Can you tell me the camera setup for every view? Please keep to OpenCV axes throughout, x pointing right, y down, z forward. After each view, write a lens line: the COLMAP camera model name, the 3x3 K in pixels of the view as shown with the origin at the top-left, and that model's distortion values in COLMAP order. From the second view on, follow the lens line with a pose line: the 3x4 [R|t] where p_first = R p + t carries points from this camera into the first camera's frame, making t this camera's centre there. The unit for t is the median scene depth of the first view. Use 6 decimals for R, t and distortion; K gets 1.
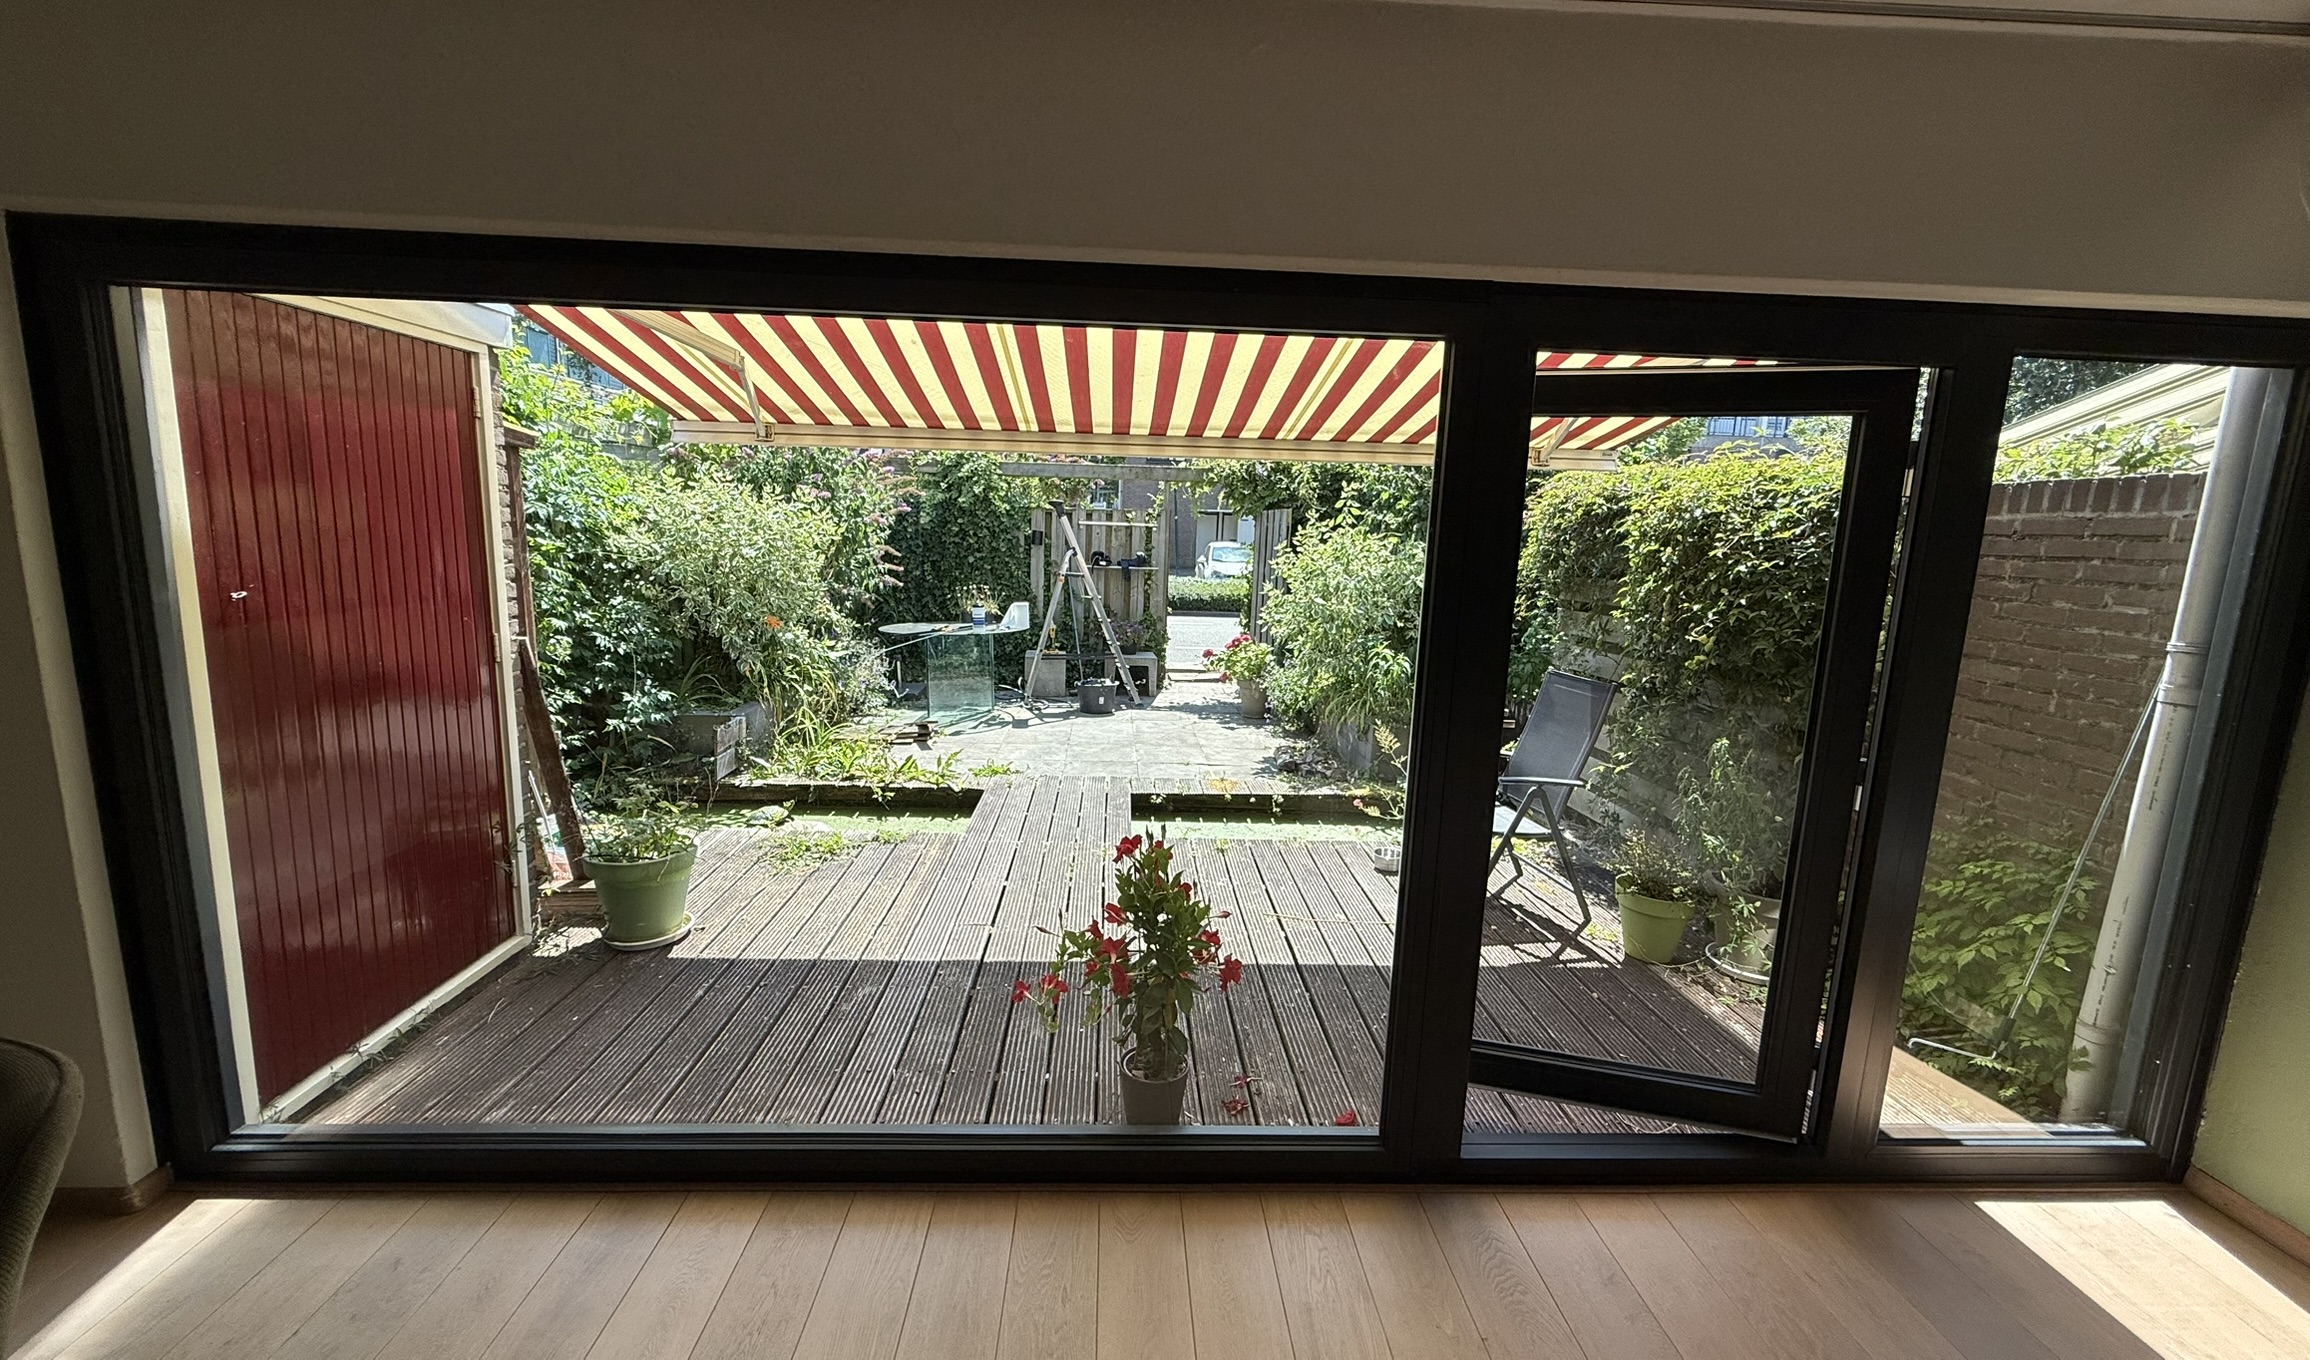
lens RADIAL K [[906.0, 0, 1154.9], [0, 906.0, 673.0], [0, 0, 1]] dist [0.000008, 0.000023]
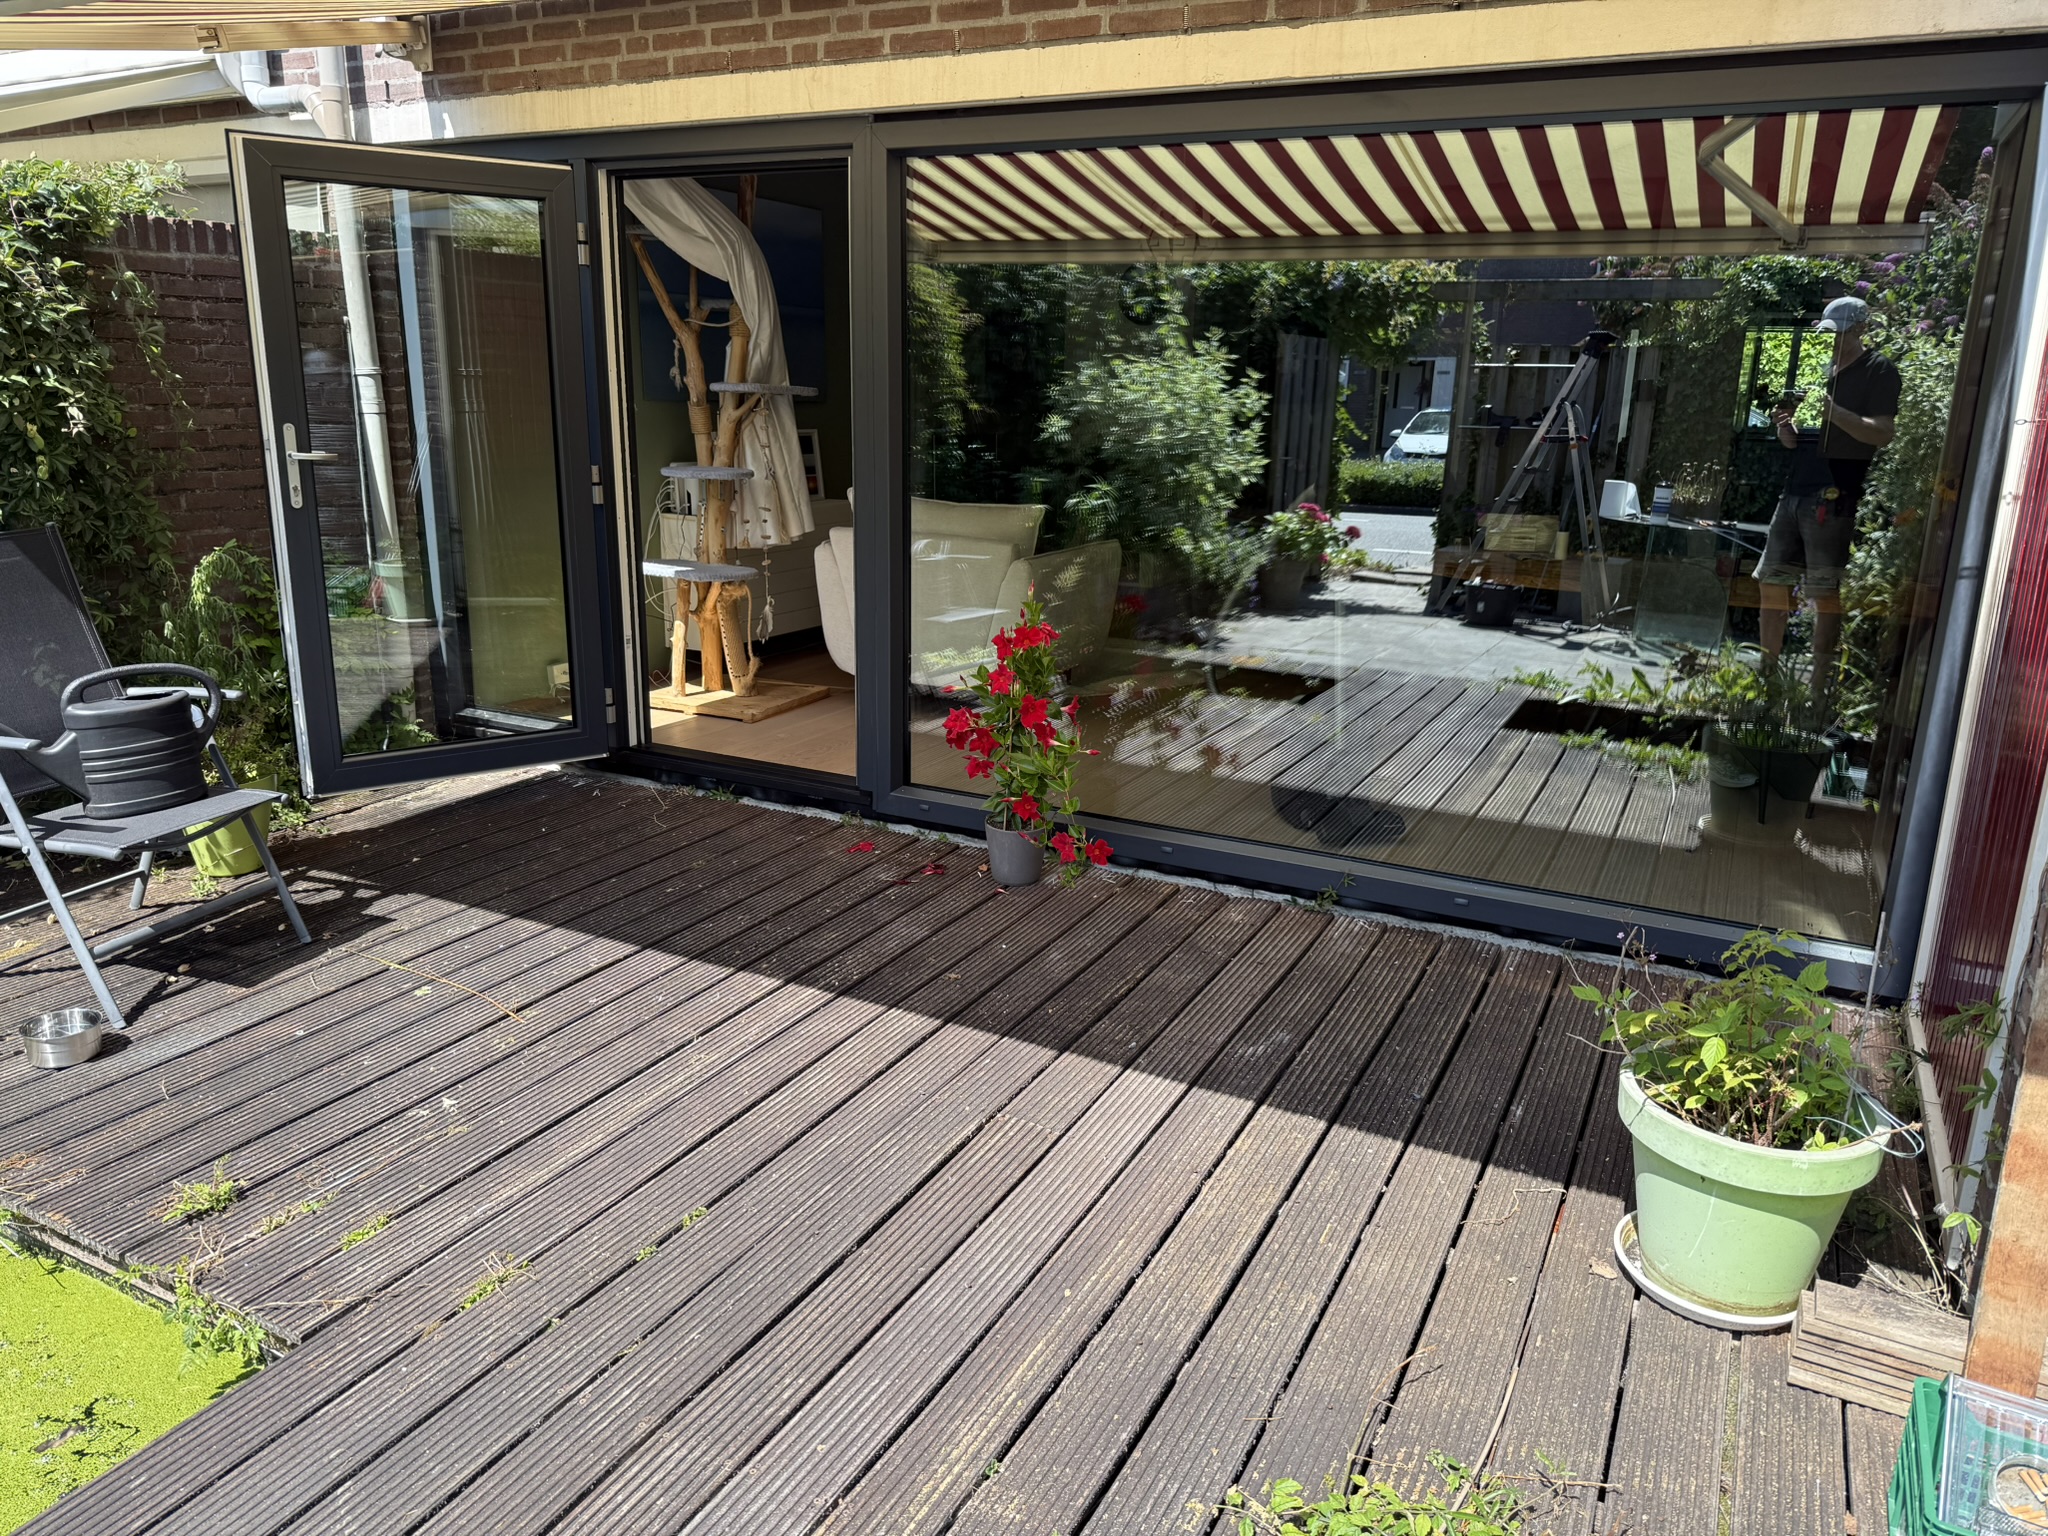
lens RADIAL K [[1435.5, 0, 1020.2], [0, 1435.5, 760.3], [0, 0, 1]] dist [-0.003089, -0.001297]
pose [[-0.863942, -0.176386, 0.471691, -0.684059], [0.034254, 0.913901, 0.404488, -0.273298], [-0.502426, 0.365612, -0.783516, 1.992021]]
